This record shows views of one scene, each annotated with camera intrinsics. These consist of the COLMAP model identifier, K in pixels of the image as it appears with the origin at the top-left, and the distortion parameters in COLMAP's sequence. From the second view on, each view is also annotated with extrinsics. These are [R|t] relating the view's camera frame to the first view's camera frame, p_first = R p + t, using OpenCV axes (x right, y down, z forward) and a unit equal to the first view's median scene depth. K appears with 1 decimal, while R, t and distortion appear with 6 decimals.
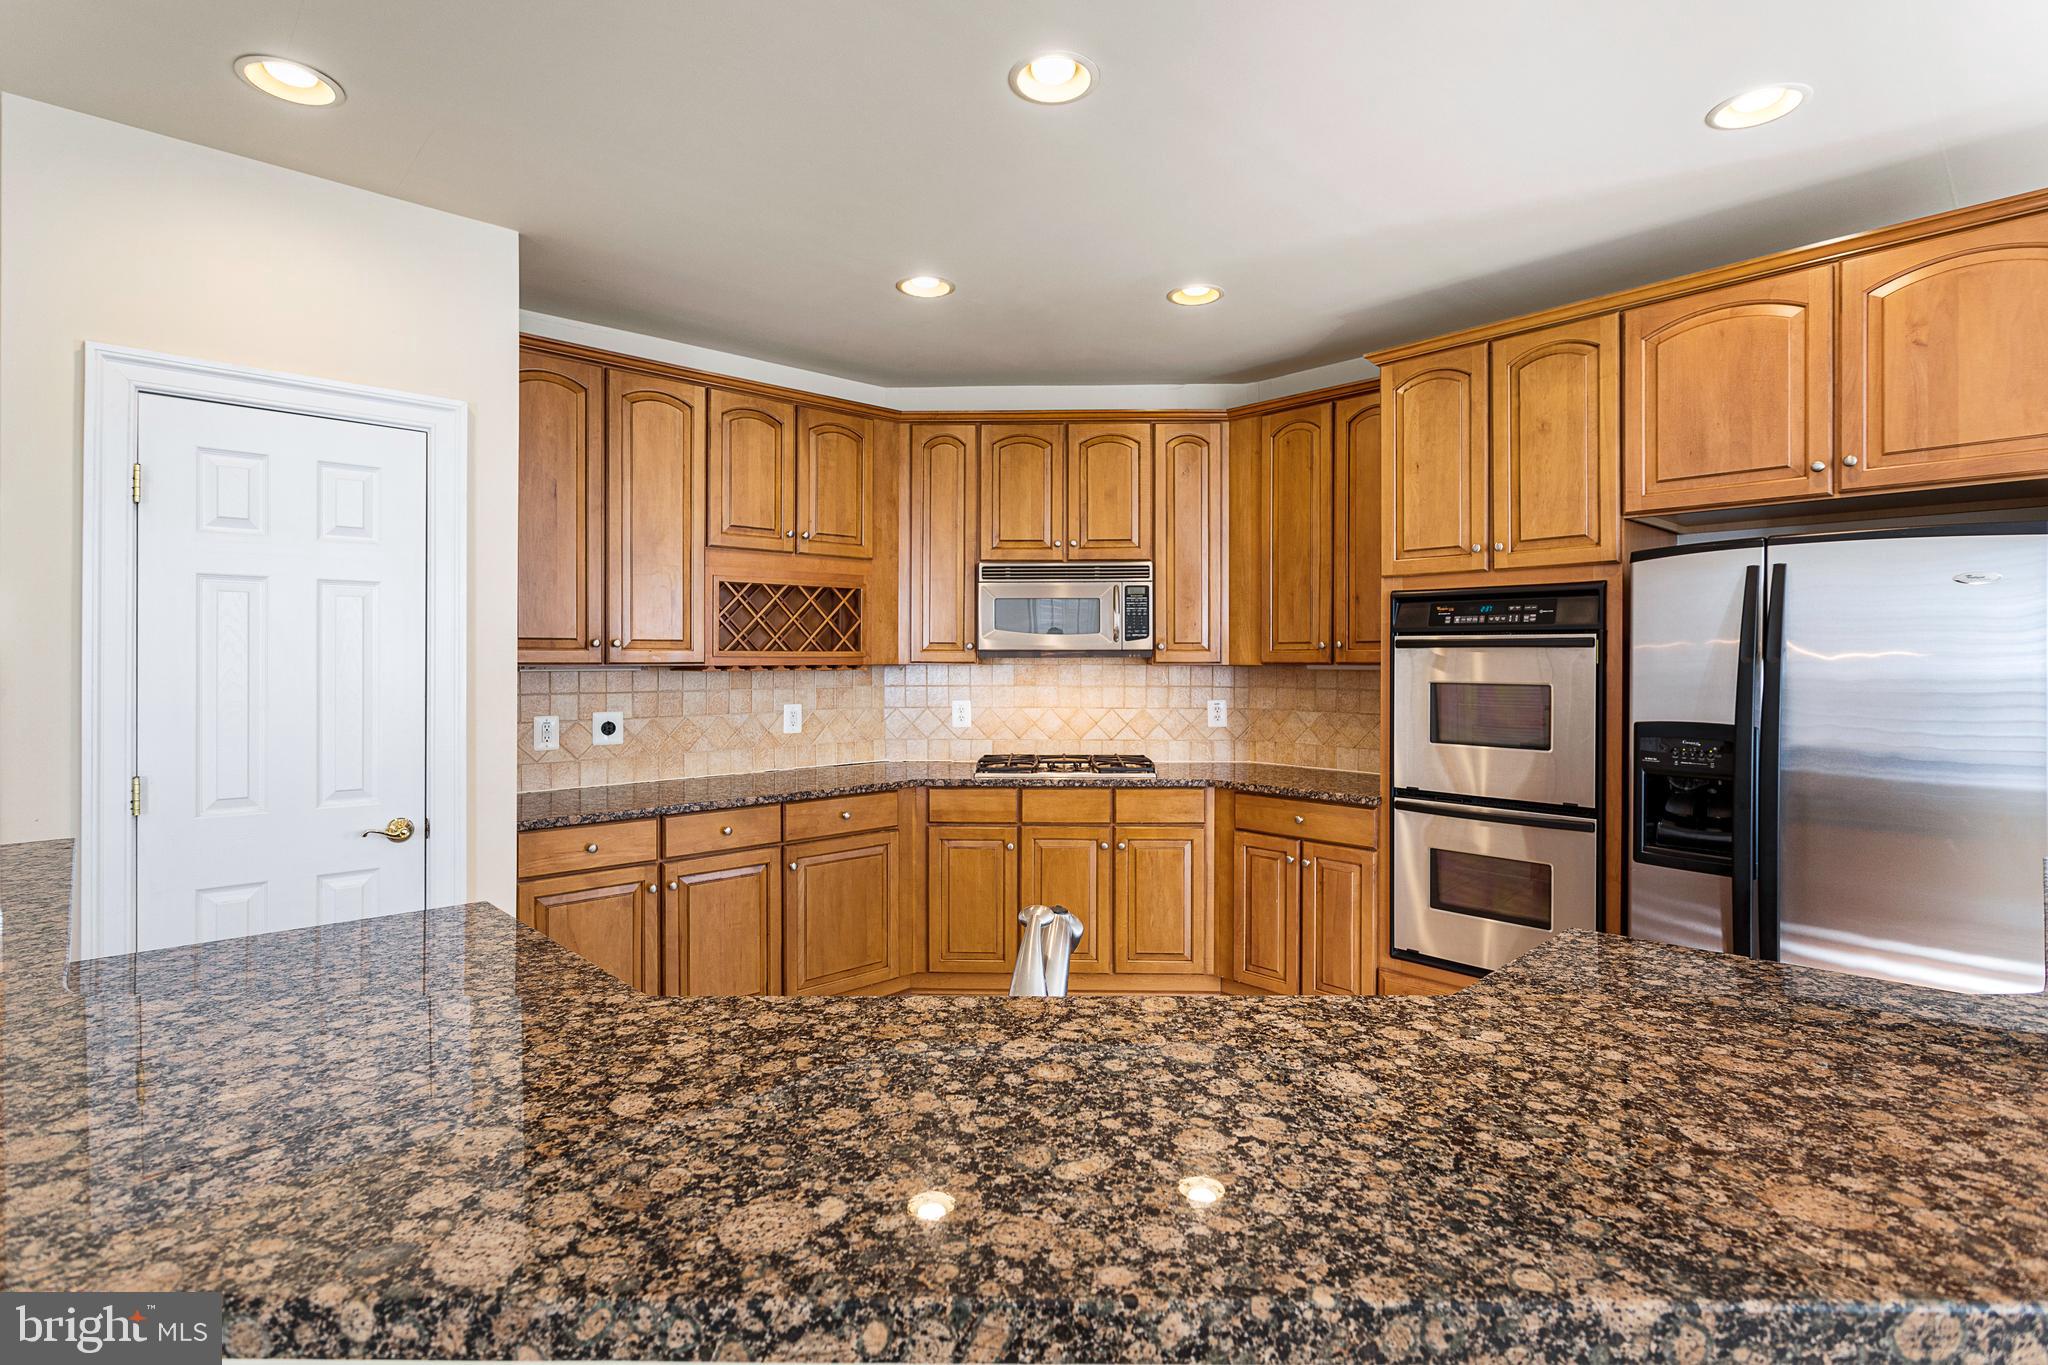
lens RADIAL K [[998.0, 0, 1002.3], [0, 998.0, 650.7], [0, 0, 1]] dist [-0.005778, 0.003013]
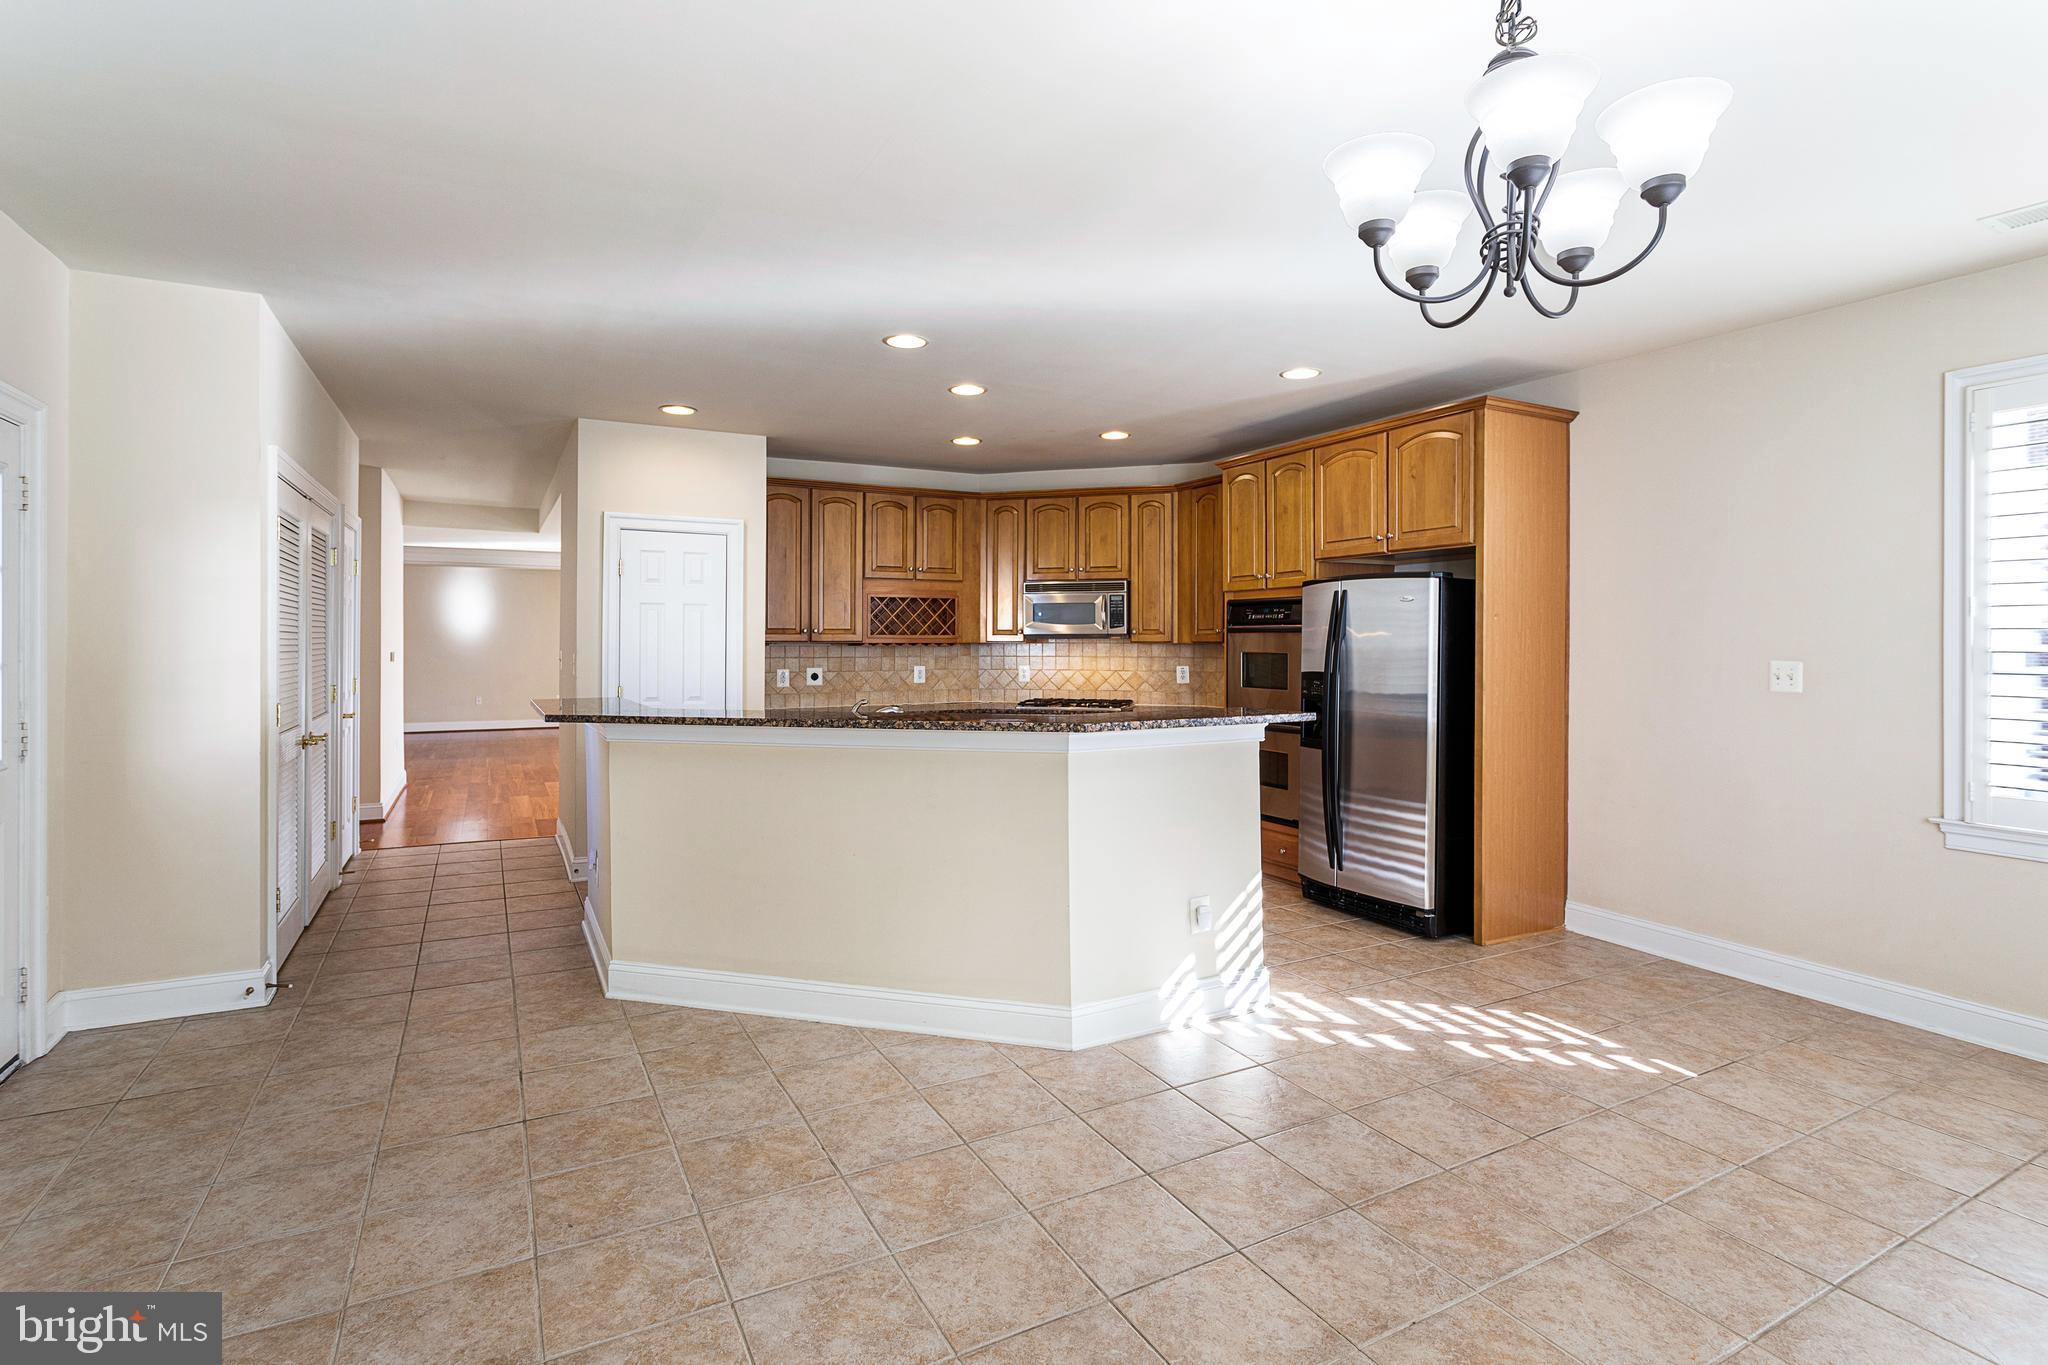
lens RADIAL K [[998.0, 0, 1017.6], [0, 998.0, 622.2], [0, 0, 1]] dist [-0.005778, 0.003013]
pose [[0.971171, -0.004811, -0.238334, 0.389072], [0.001779, 0.999915, -0.012939, 0.000833], [0.238376, 0.012142, 0.971097, -0.671070]]
